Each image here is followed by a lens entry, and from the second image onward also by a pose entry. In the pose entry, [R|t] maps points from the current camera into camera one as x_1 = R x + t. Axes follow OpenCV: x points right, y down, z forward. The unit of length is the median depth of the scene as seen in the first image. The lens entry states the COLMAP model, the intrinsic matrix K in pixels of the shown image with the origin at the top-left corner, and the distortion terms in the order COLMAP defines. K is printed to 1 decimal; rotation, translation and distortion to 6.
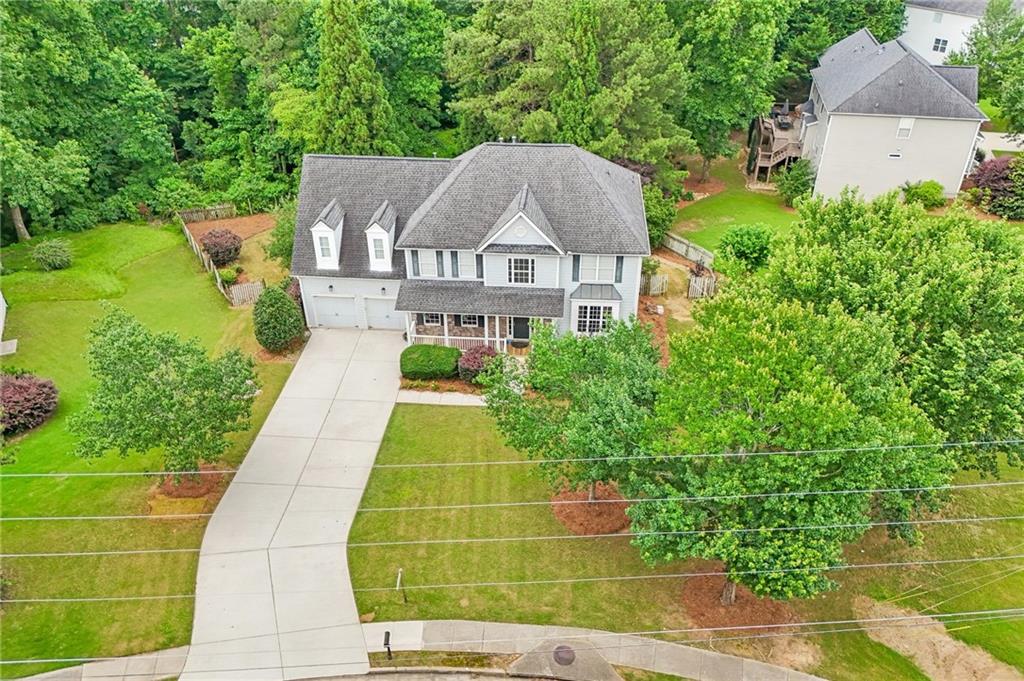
lens RADIAL K [[788.2, 0, 512.0], [0, 788.2, 340.5], [0, 0, 1]] dist [0.034274, -0.006723]
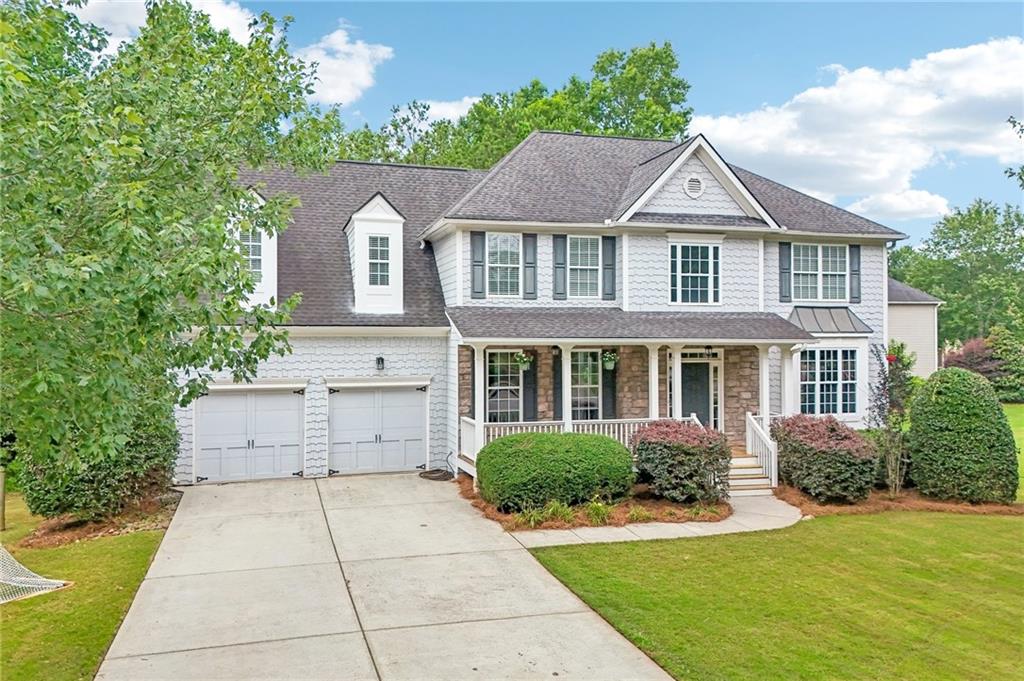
lens RADIAL K [[806.0, 0, 477.5], [0, 806.0, 340.5], [0, 0, 1]] dist [0.073183, -0.095818]
pose [[0.933323, 0.008817, 0.358928, -0.287306], [0.189930, 0.836242, -0.514418, 0.174676], [-0.304687, 0.548290, 0.778810, 0.661629]]
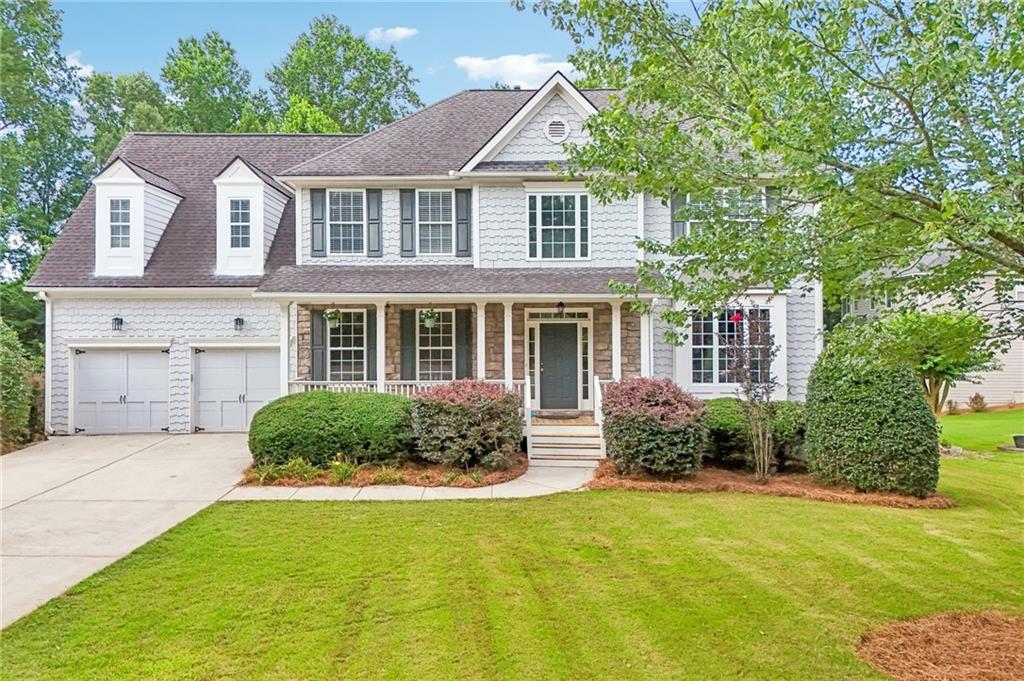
lens RADIAL K [[788.2, 0, 512.0], [0, 788.2, 340.5], [0, 0, 1]] dist [0.034274, -0.006723]
pose [[0.996091, 0.007722, 0.087995, -0.051925], [0.041393, 0.839226, -0.542205, 0.202289], [-0.078035, 0.543728, 0.835626, 0.653068]]
